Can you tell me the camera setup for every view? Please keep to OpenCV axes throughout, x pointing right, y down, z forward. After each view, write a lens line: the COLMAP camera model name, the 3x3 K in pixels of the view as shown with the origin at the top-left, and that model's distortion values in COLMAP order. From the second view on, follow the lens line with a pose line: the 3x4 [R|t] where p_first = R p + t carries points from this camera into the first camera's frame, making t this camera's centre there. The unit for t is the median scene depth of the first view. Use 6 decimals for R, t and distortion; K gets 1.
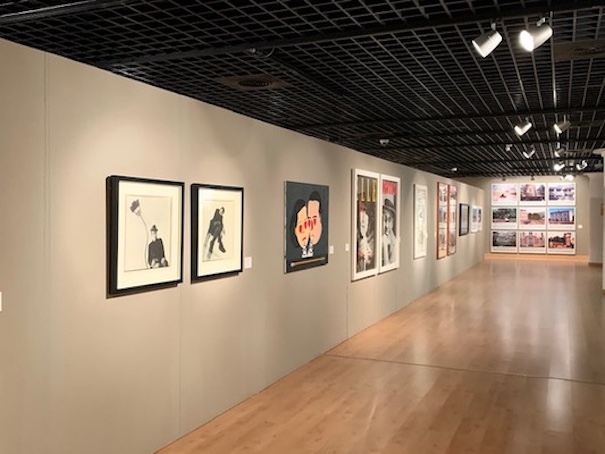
lens RADIAL K [[611.0, 0, 302.5], [0, 611.0, 227.0], [0, 0, 1]] dist [0.104930, 0.015462]
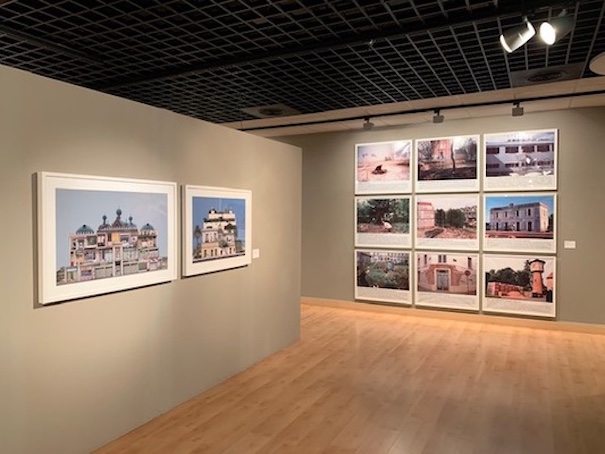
lens RADIAL K [[459.1, 0, 295.3], [0, 459.1, 227.9], [0, 0, 1]] dist [0.102827, -0.002763]
pose [[0.997102, -0.001789, -0.076057, 0.294604], [0.002579, 0.999944, 0.010288, -0.013901], [0.076034, -0.010454, 0.997050, 0.685799]]
